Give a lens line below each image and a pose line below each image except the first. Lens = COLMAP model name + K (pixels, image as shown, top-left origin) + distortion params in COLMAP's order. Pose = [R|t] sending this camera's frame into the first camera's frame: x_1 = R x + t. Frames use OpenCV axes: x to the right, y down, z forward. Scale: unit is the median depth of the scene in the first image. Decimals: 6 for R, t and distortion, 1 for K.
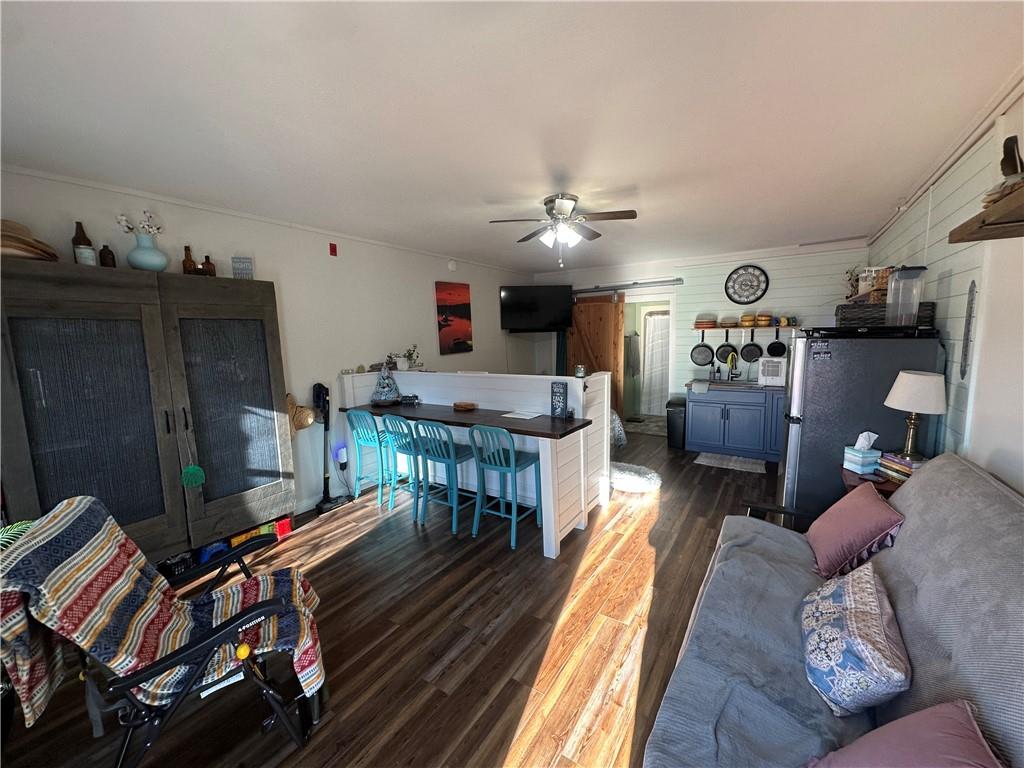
lens RADIAL K [[408.8, 0, 512.6], [0, 408.8, 385.3], [0, 0, 1]] dist [-0.002720, -0.000257]
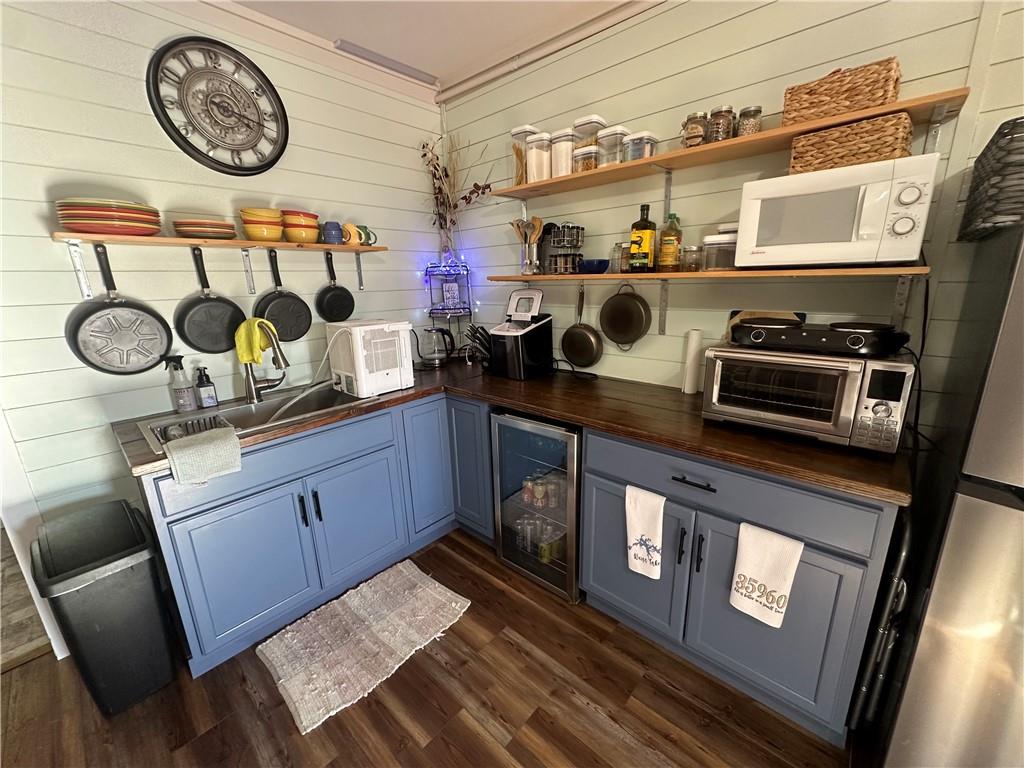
lens RADIAL K [[408.8, 0, 512.3], [0, 408.8, 386.0], [0, 0, 1]] dist [-0.002720, -0.000257]
pose [[0.143940, -0.228218, 0.962911, 0.245102], [0.142727, 0.967658, 0.208007, -0.067947], [-0.979240, 0.107493, 0.171858, 0.760001]]
